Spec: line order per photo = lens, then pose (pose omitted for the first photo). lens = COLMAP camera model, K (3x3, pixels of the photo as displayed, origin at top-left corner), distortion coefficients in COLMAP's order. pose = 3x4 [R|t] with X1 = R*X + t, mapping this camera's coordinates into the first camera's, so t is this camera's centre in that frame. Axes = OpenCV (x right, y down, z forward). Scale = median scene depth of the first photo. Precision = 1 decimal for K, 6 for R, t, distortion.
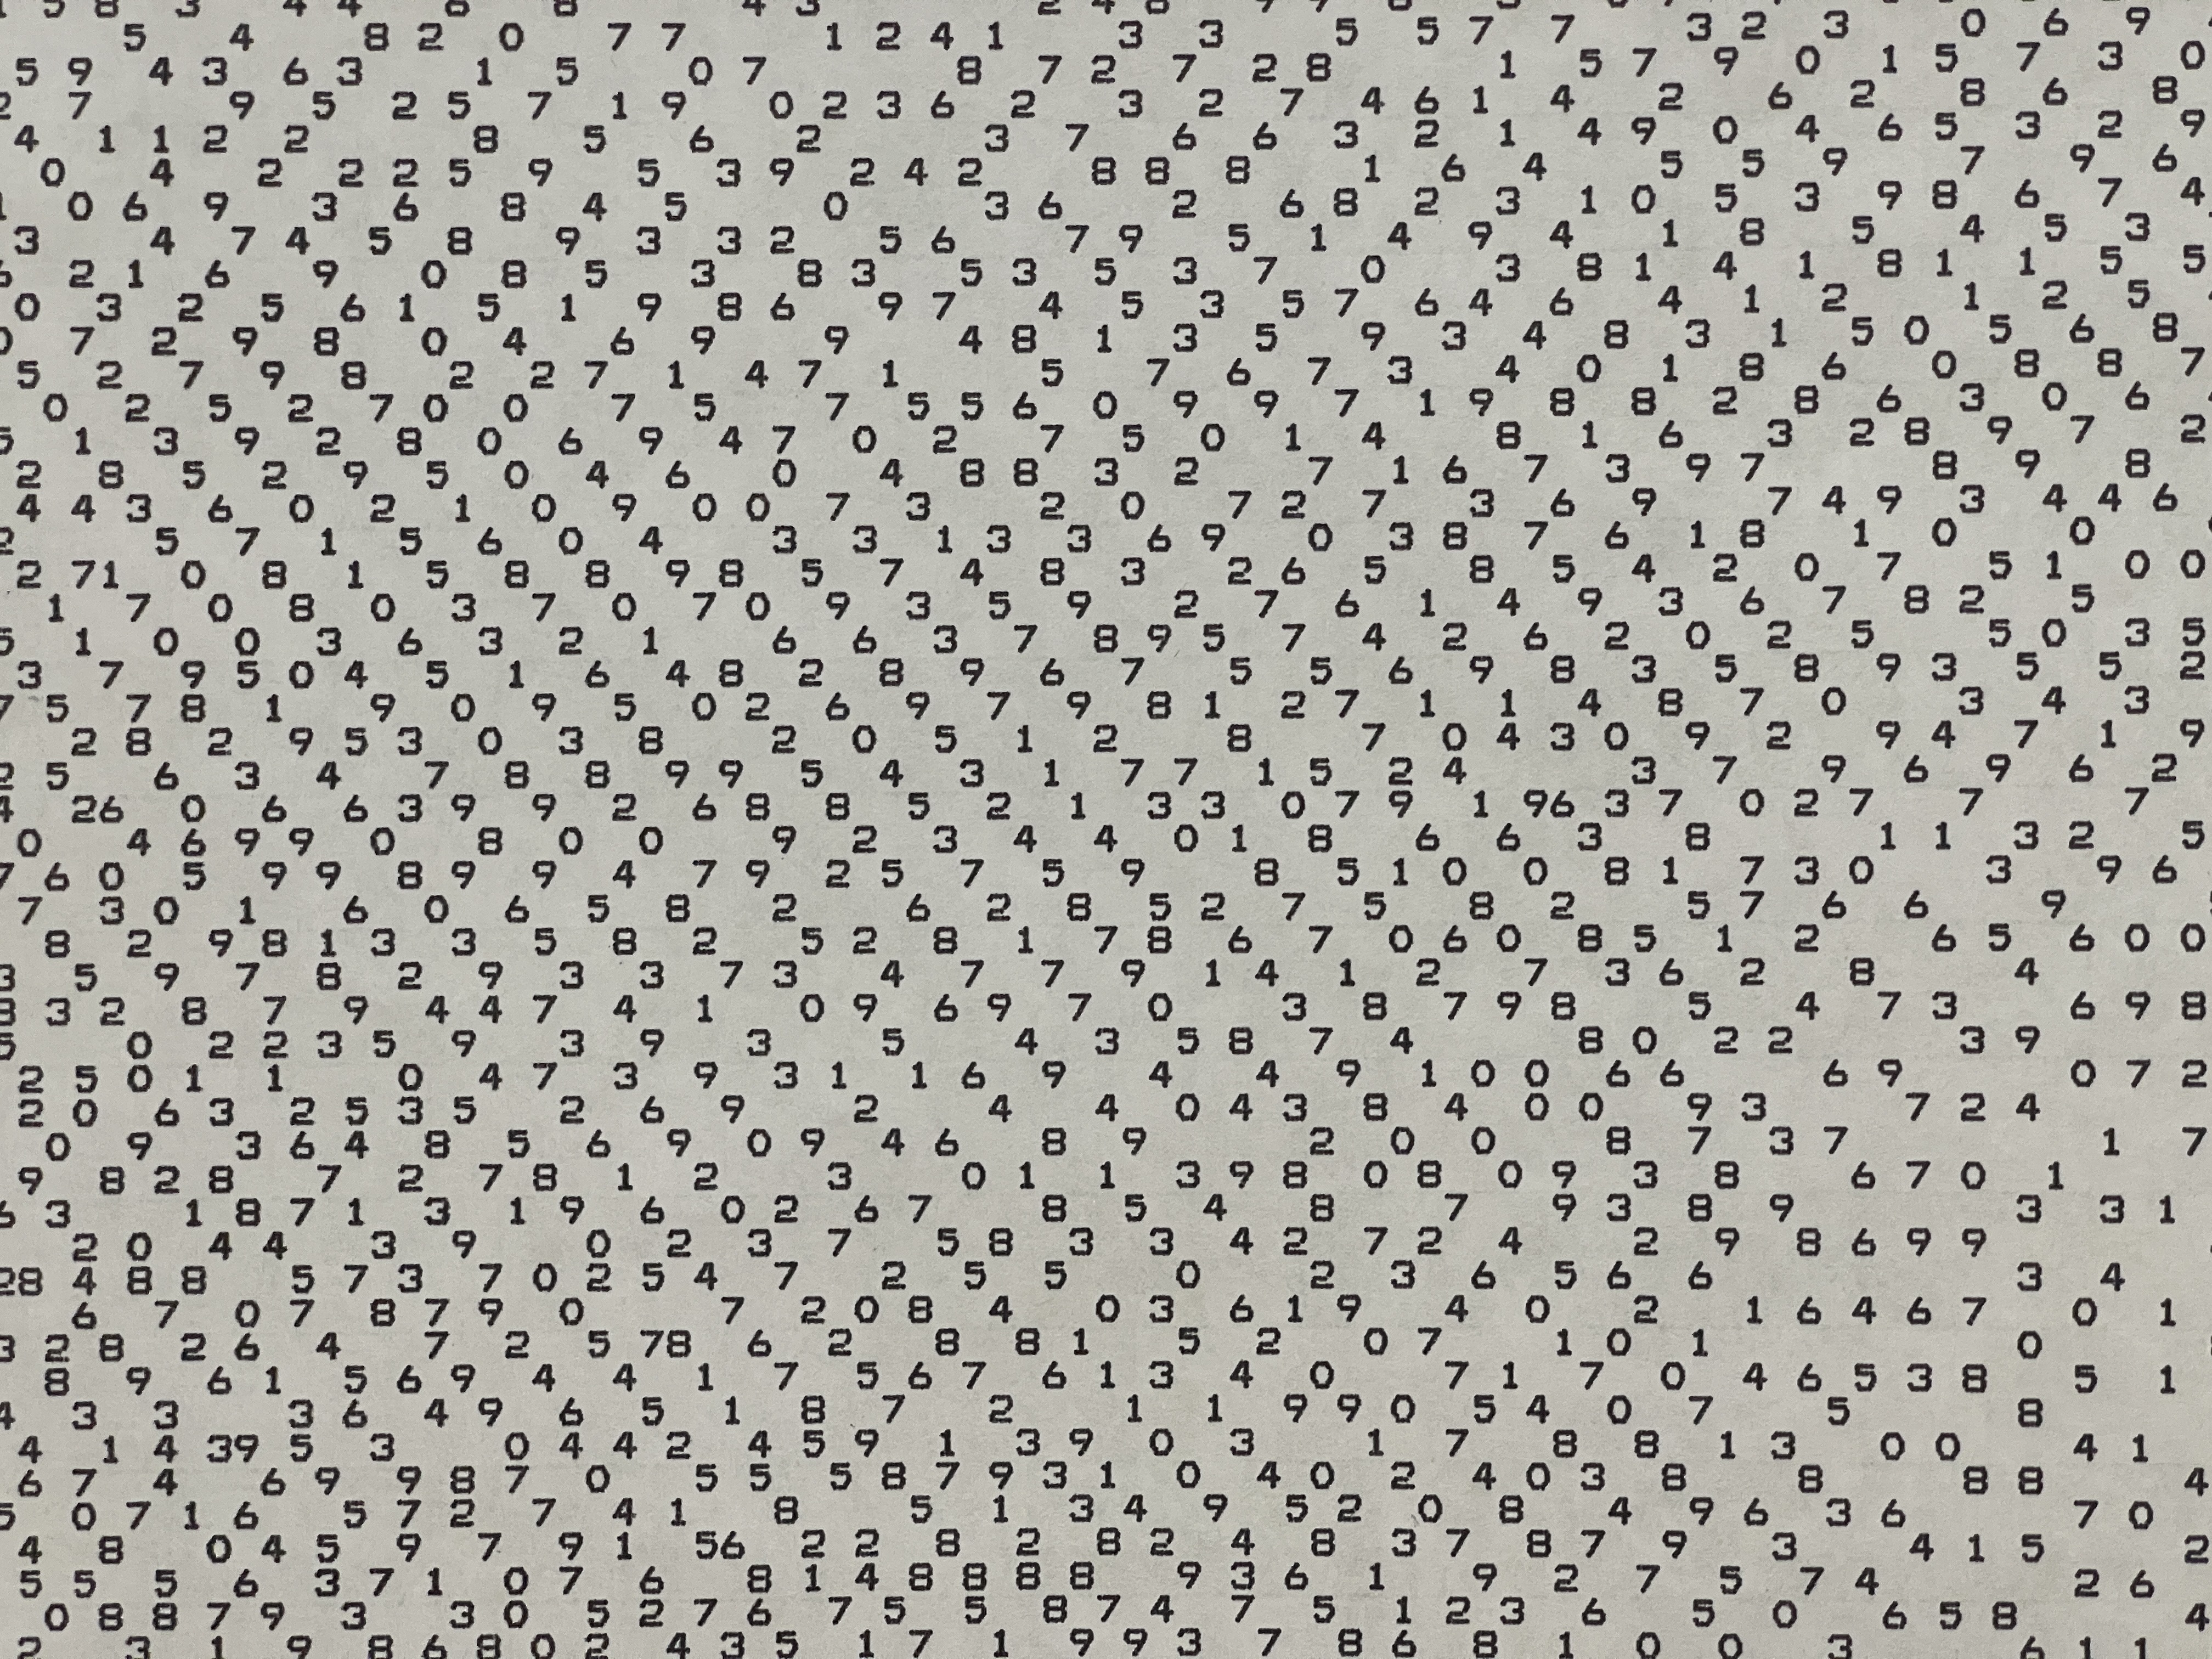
lens RADIAL K [[4189.6, 0, 1120.7], [0, 4189.6, 843.3], [0, 0, 1]] dist [0.126752, 0.000000]
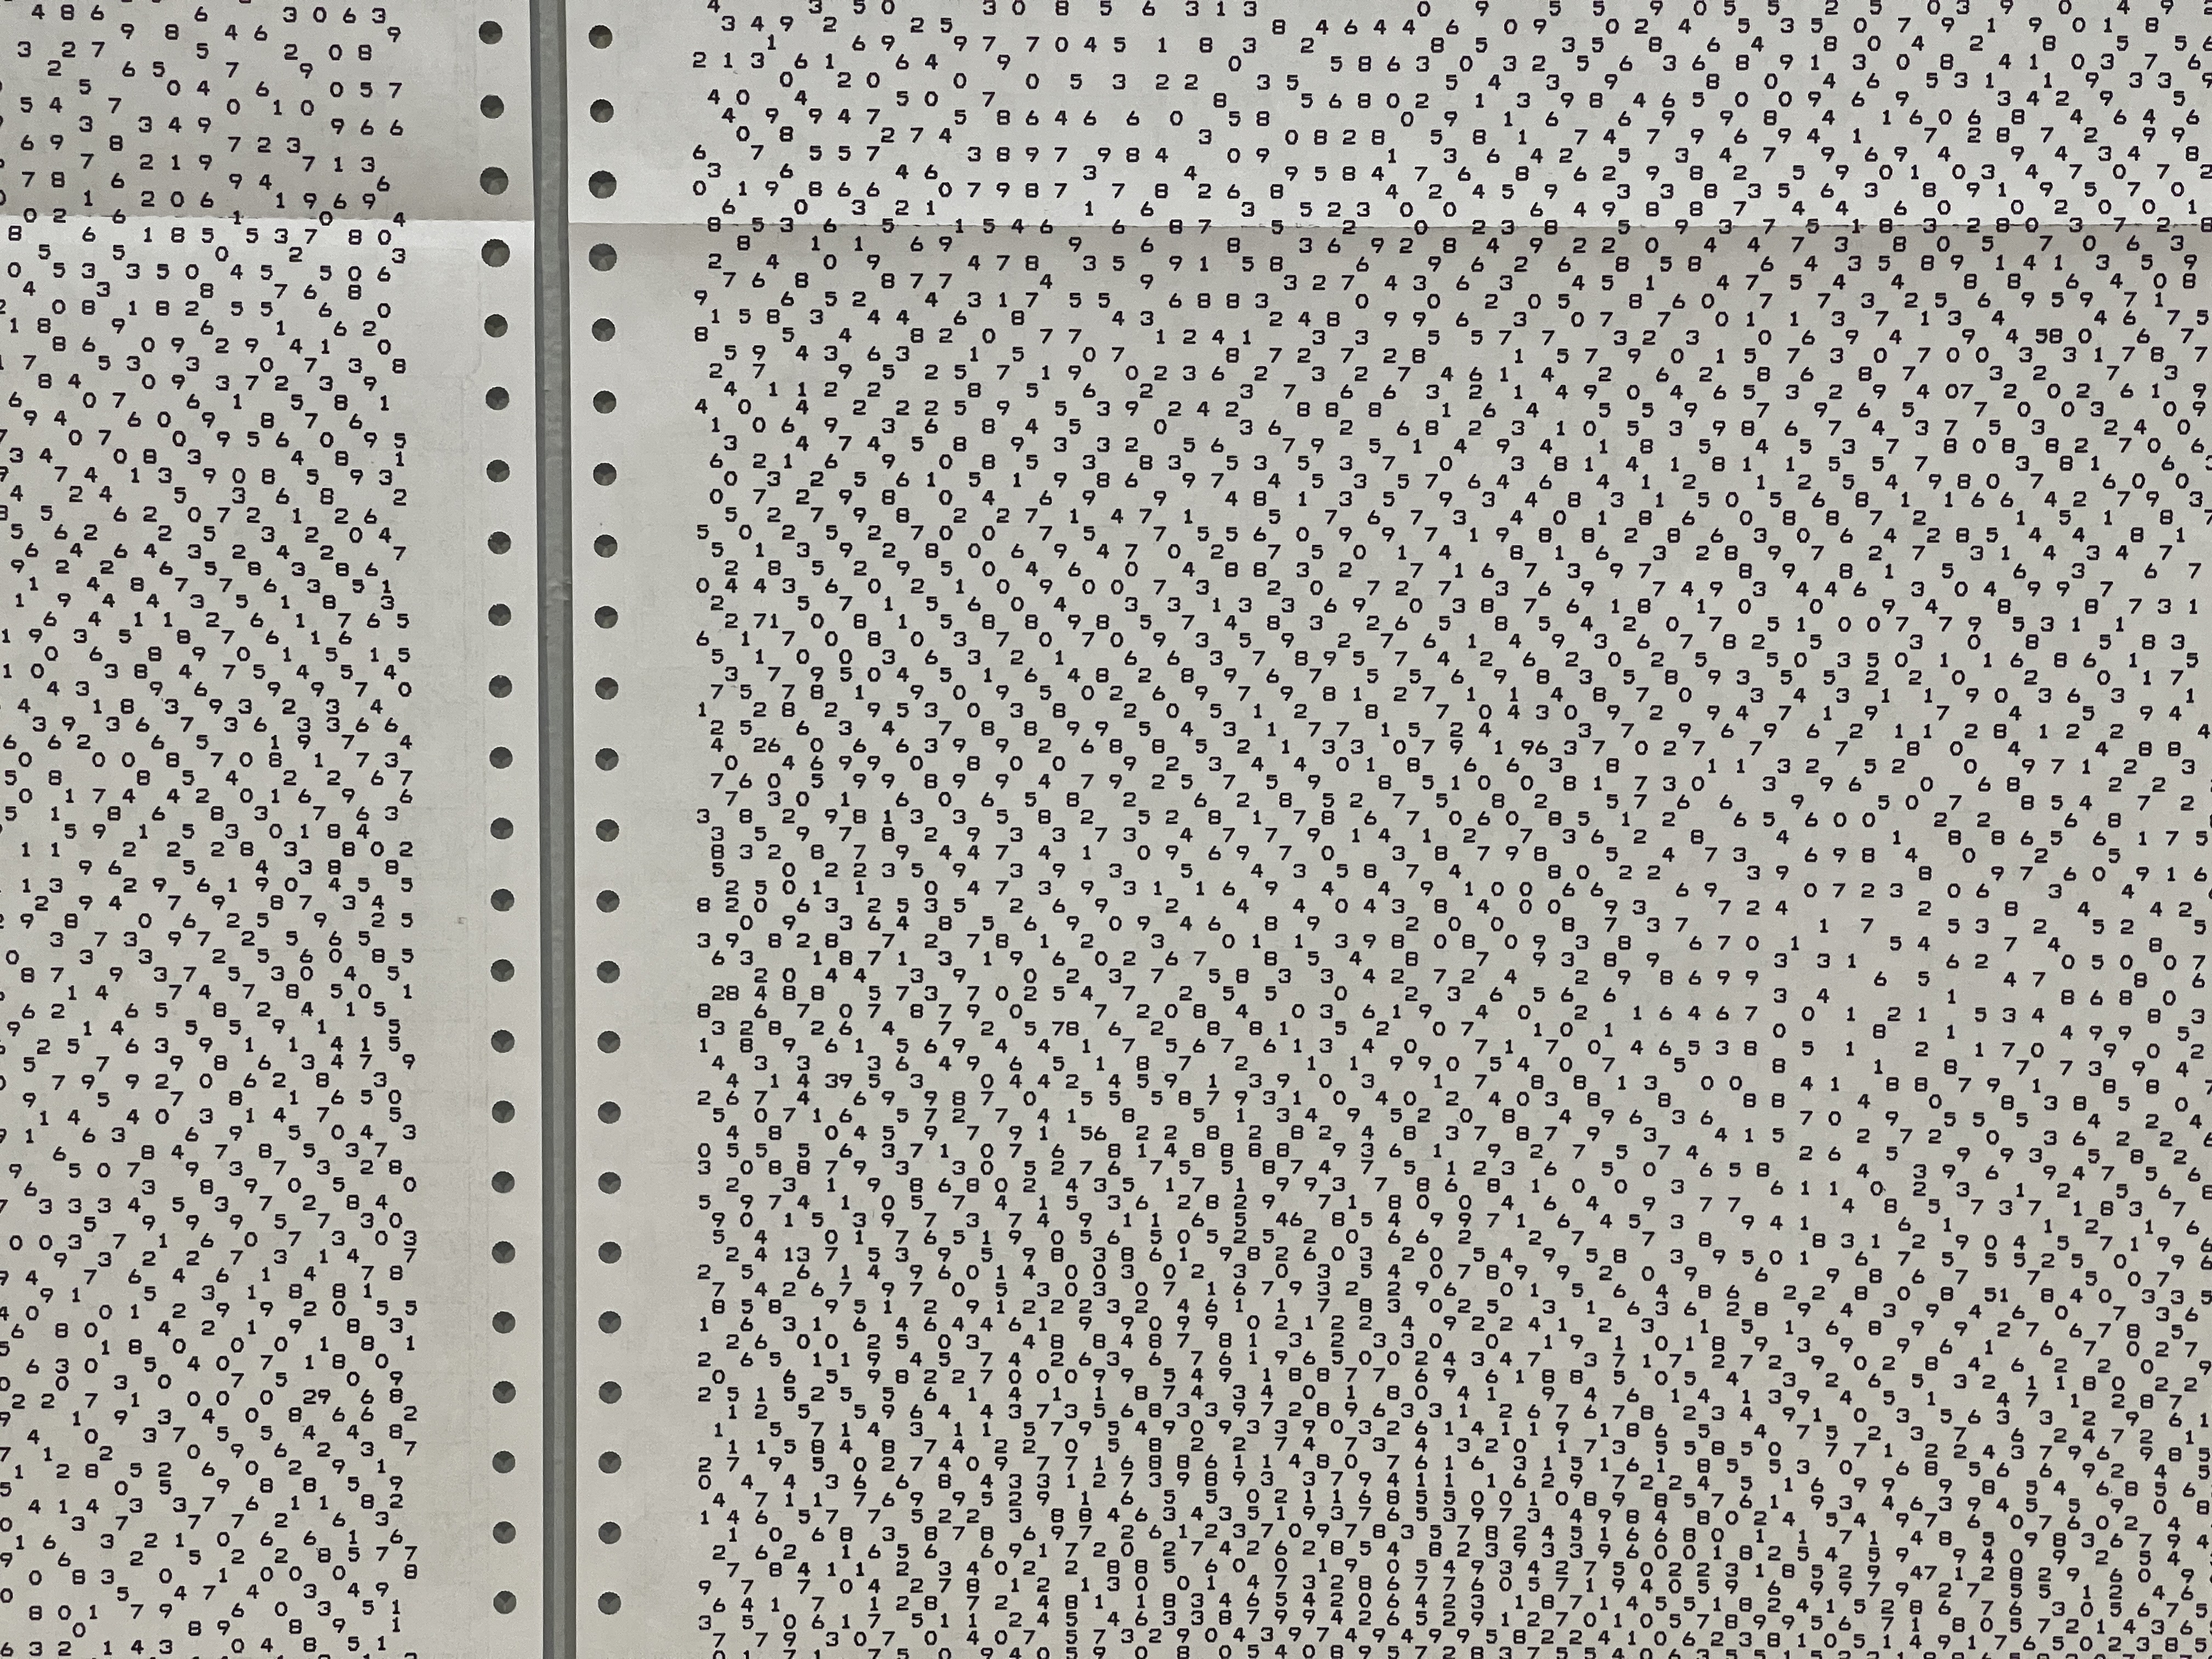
lens RADIAL K [[4189.6, 0, 1102.1], [0, 4189.6, 815.6], [0, 0, 1]] dist [0.126752, 0.000000]
pose [[0.998132, 0.010477, -0.060188, 0.021271], [-0.011066, 0.999894, -0.009465, 0.040896], [0.060083, 0.010114, 0.998142, -0.891824]]
